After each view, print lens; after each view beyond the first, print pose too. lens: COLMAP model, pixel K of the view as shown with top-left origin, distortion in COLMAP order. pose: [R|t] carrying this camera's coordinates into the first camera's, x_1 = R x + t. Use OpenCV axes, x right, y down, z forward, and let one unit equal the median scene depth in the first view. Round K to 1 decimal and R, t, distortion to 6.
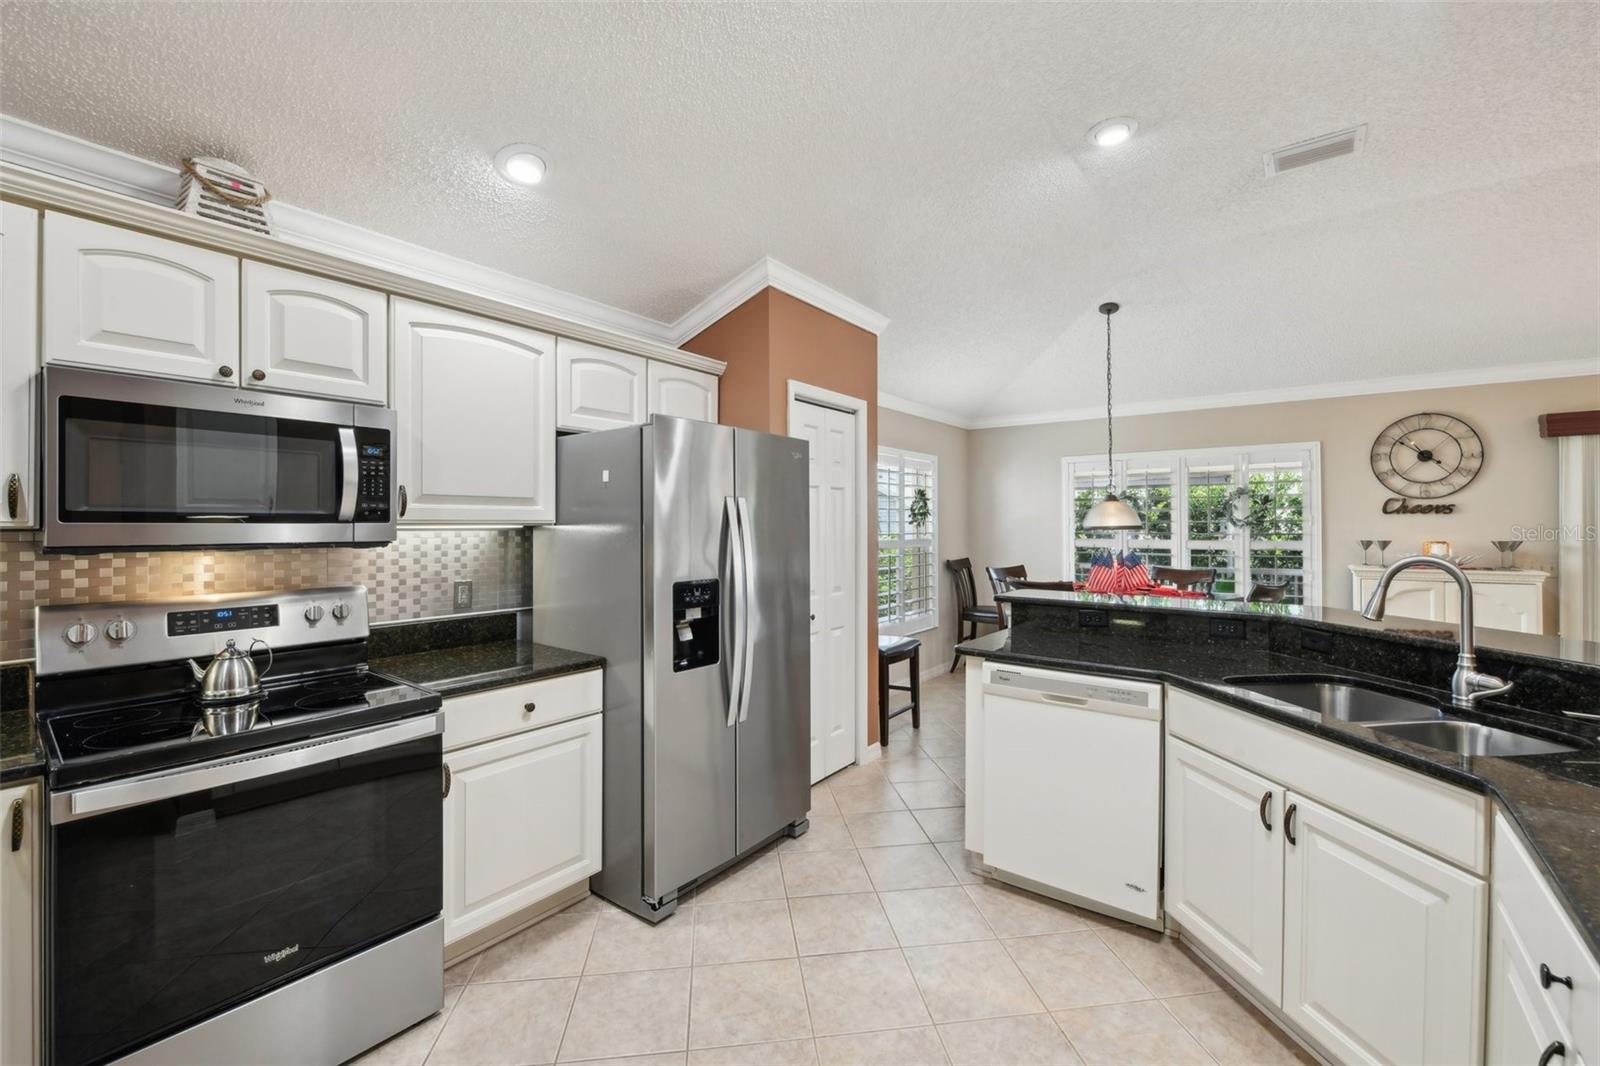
lens RADIAL K [[656.1, 0, 809.6], [0, 656.1, 523.0], [0, 0, 1]] dist [-0.010376, -0.003993]
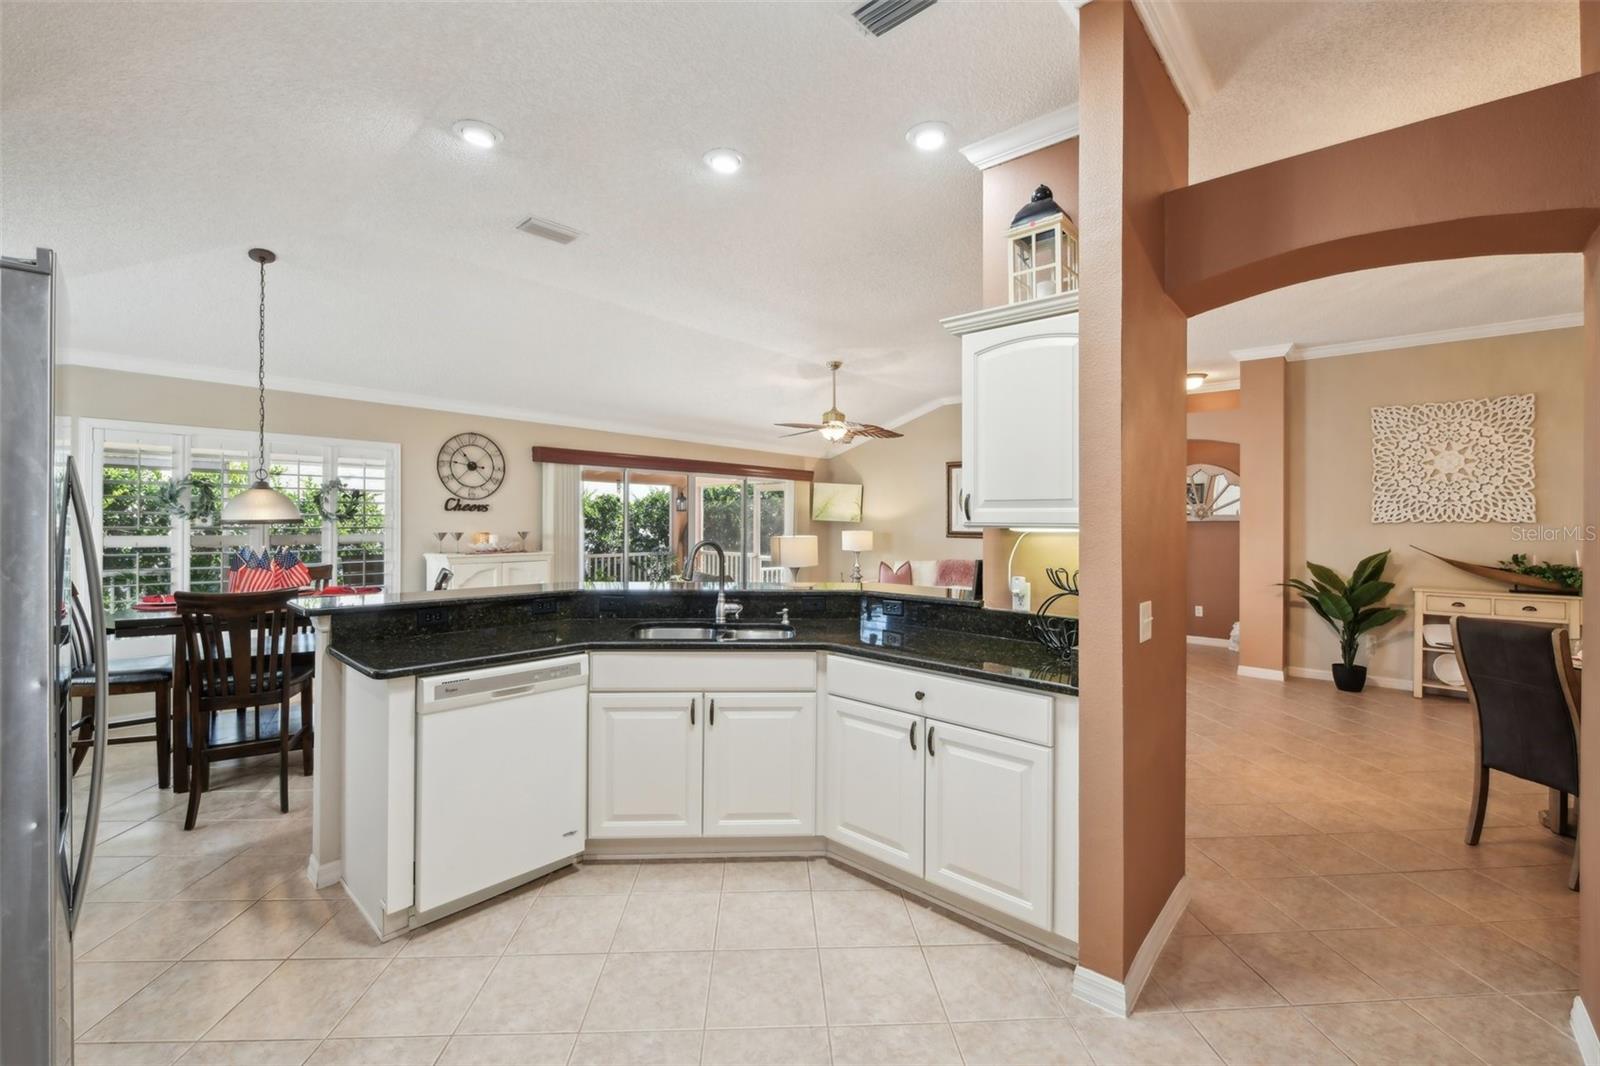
lens RADIAL K [[656.1, 0, 790.7], [0, 656.1, 524.3], [0, 0, 1]] dist [-0.010376, -0.003993]
pose [[0.101216, -0.000384, 0.994864, -0.297039], [-0.013750, 0.999904, 0.001784, 0.001120], [-0.994769, -0.013860, 0.101201, 0.240667]]
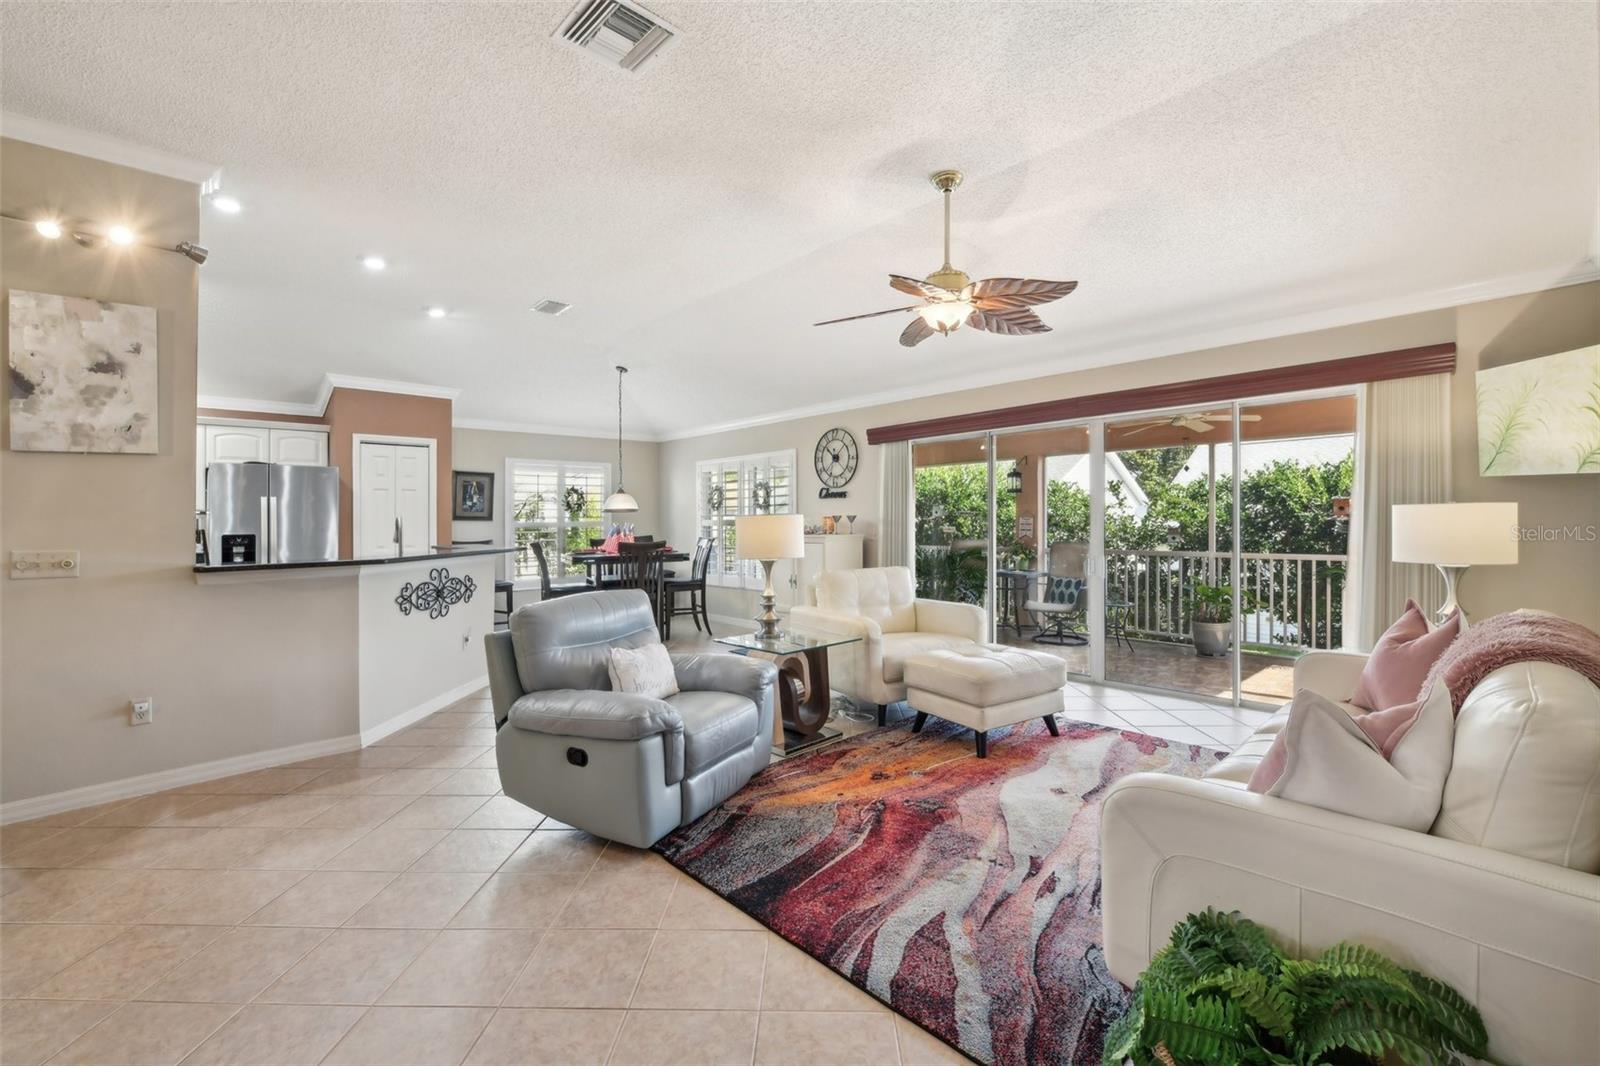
lens RADIAL K [[667.9, 0, 801.3], [0, 667.9, 524.9], [0, 0, 1]] dist [-0.012253, -0.000984]
pose [[0.984476, -0.009474, -0.175264, 1.178244], [0.011906, 0.999847, 0.012834, 0.026484], [0.175116, -0.014722, 0.984438, -0.506531]]
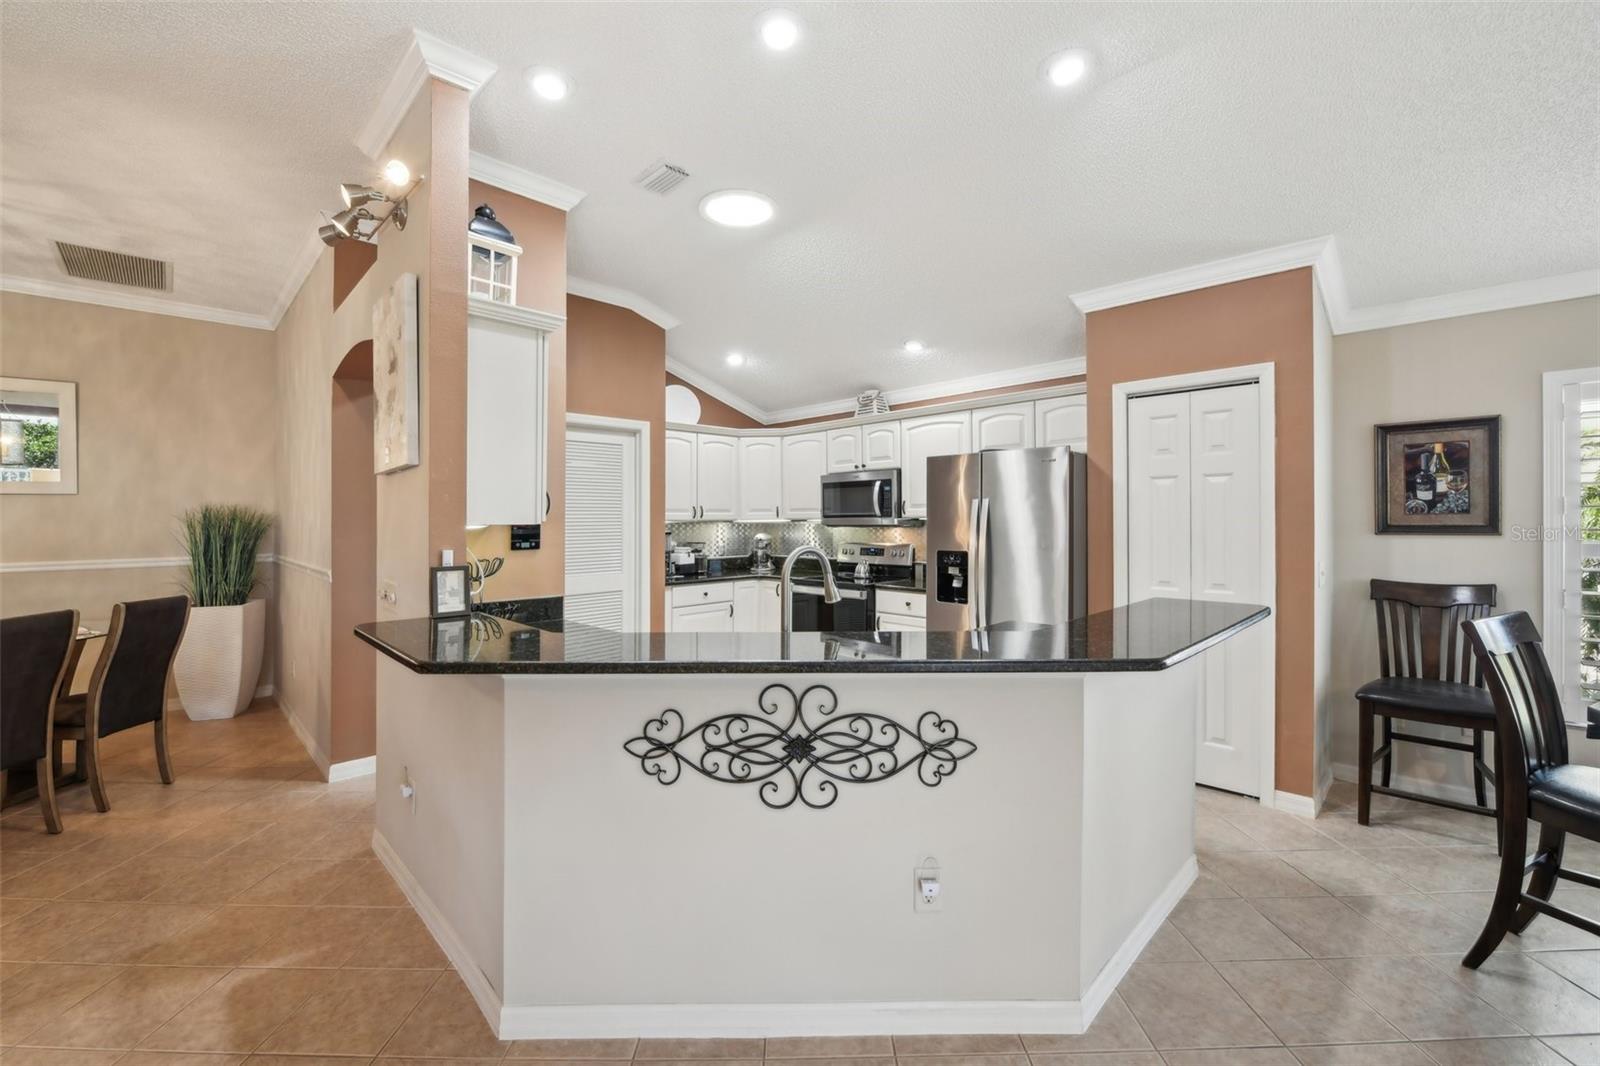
lens RADIAL K [[656.1, 0, 787.7], [0, 656.1, 525.9], [0, 0, 1]] dist [-0.010376, -0.003993]
pose [[-0.148801, 0.013949, -0.988769, 0.843904], [0.013350, 0.999838, 0.012096, -0.001622], [0.988777, -0.011400, -0.148963, 0.455760]]
